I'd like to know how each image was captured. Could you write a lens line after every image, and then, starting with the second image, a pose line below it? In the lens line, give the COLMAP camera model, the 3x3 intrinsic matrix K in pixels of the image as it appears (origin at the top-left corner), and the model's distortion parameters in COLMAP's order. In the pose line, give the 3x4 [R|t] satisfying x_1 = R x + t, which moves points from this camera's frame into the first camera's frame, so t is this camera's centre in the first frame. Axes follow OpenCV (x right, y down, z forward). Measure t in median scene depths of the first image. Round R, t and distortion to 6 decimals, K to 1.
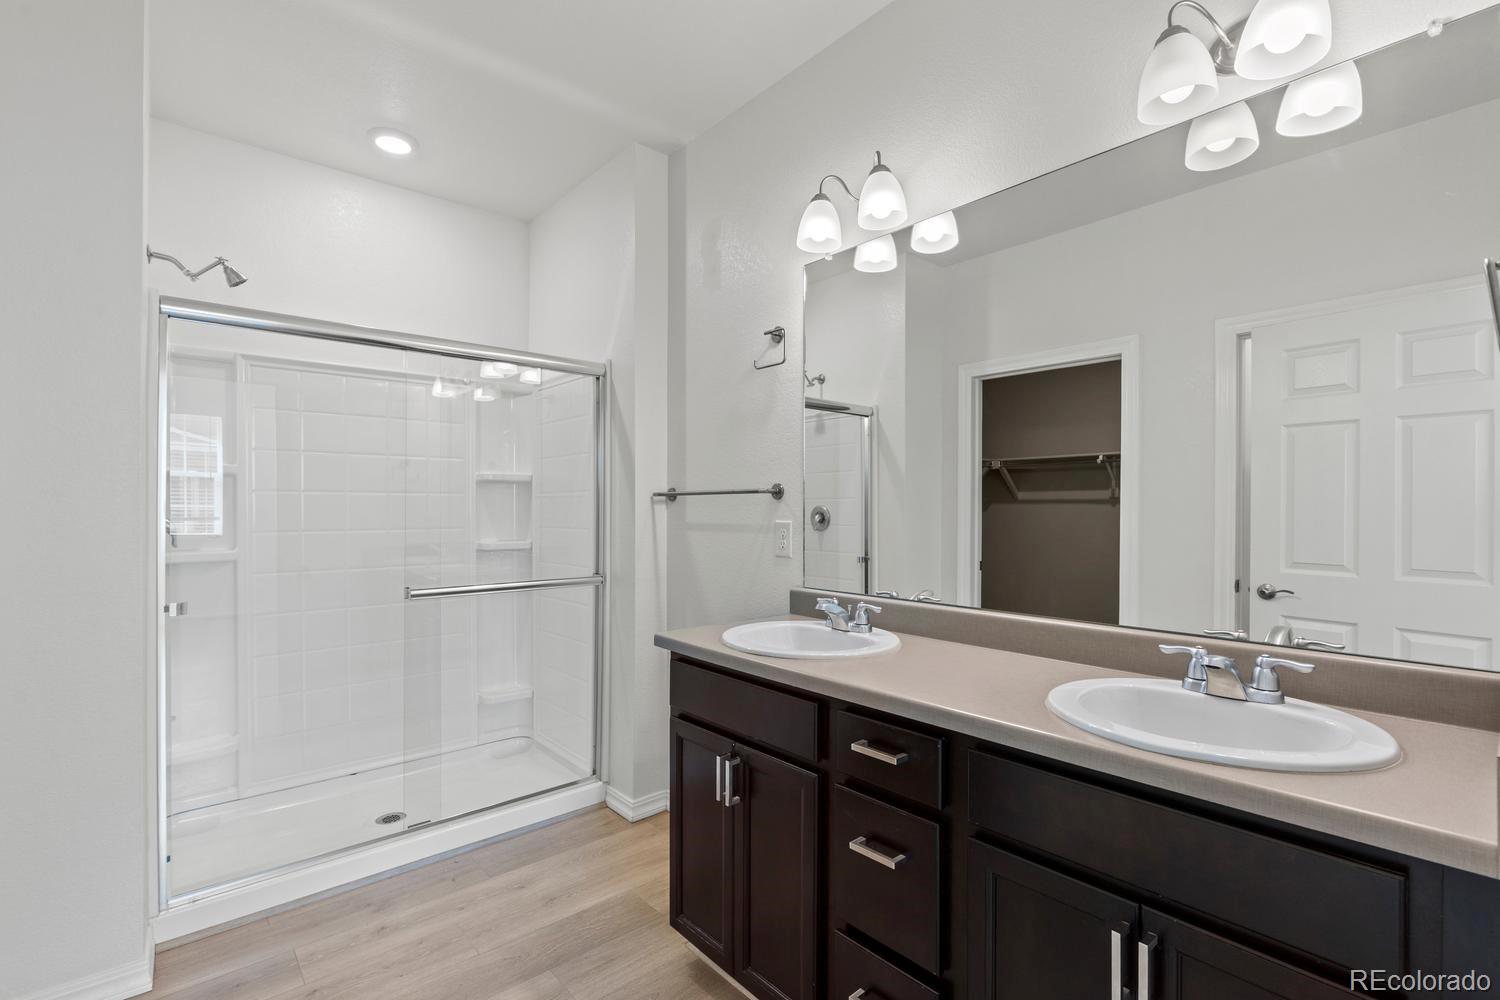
lens RADIAL K [[684.8, 0, 738.8], [0, 684.8, 501.5], [0, 0, 1]] dist [0.002136, -0.000516]
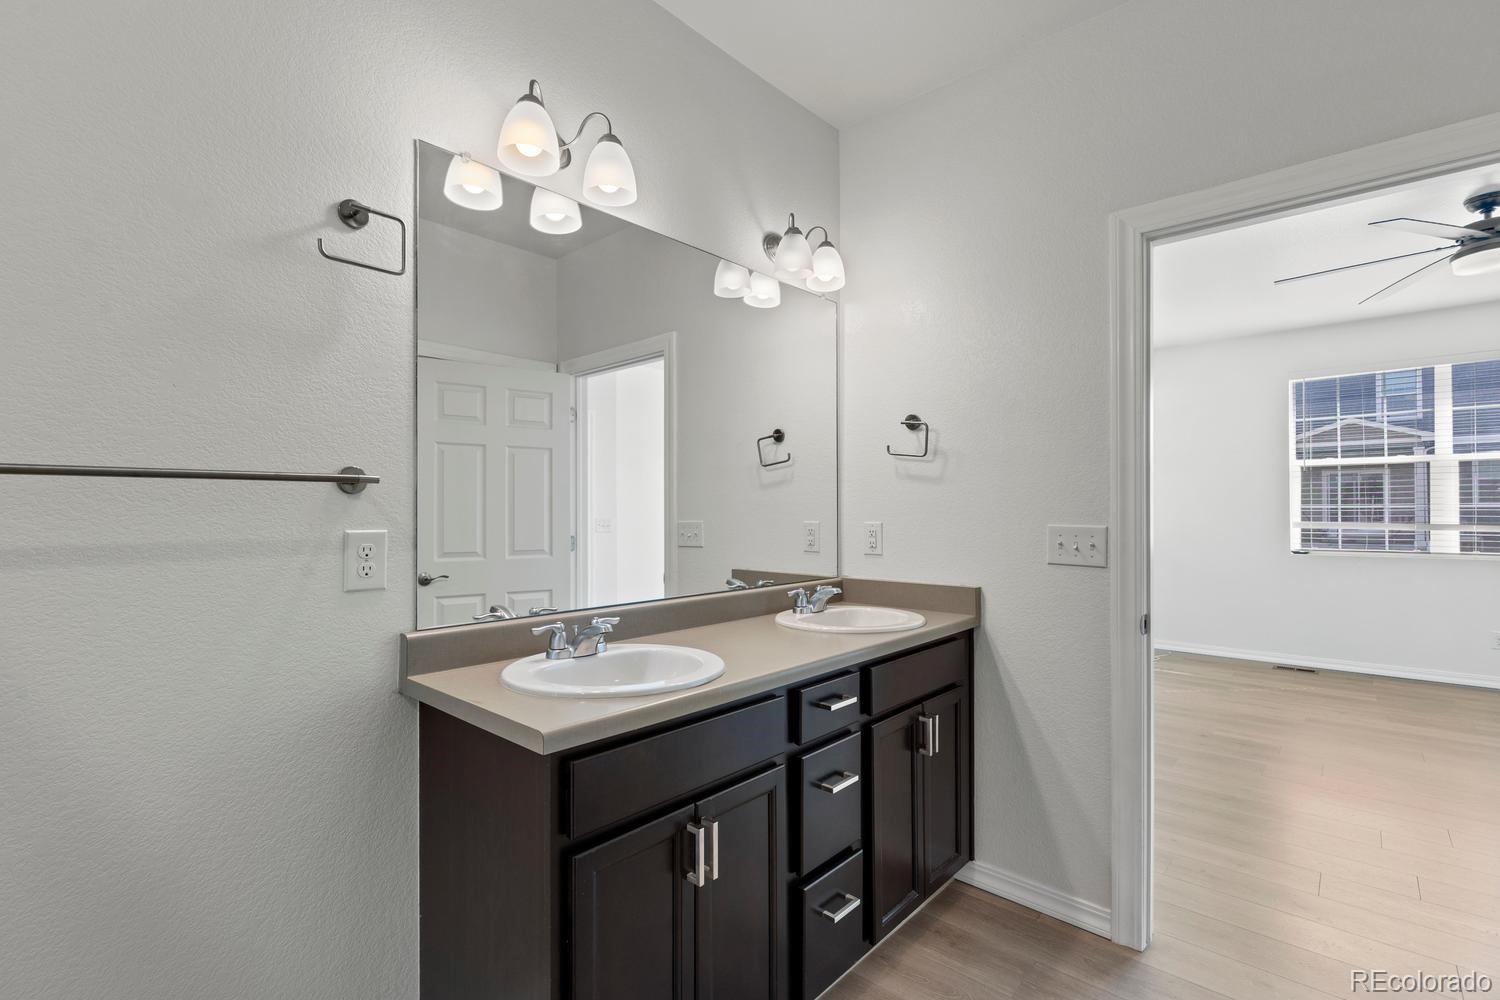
lens RADIAL K [[684.8, 0, 741.6], [0, 684.8, 505.7], [0, 0, 1]] dist [0.002136, -0.000516]
pose [[-0.141405, 0.006316, 0.989932, -0.563460], [-0.020112, 0.999755, -0.009252, 0.005707], [-0.989748, -0.021217, -0.141243, 0.743851]]
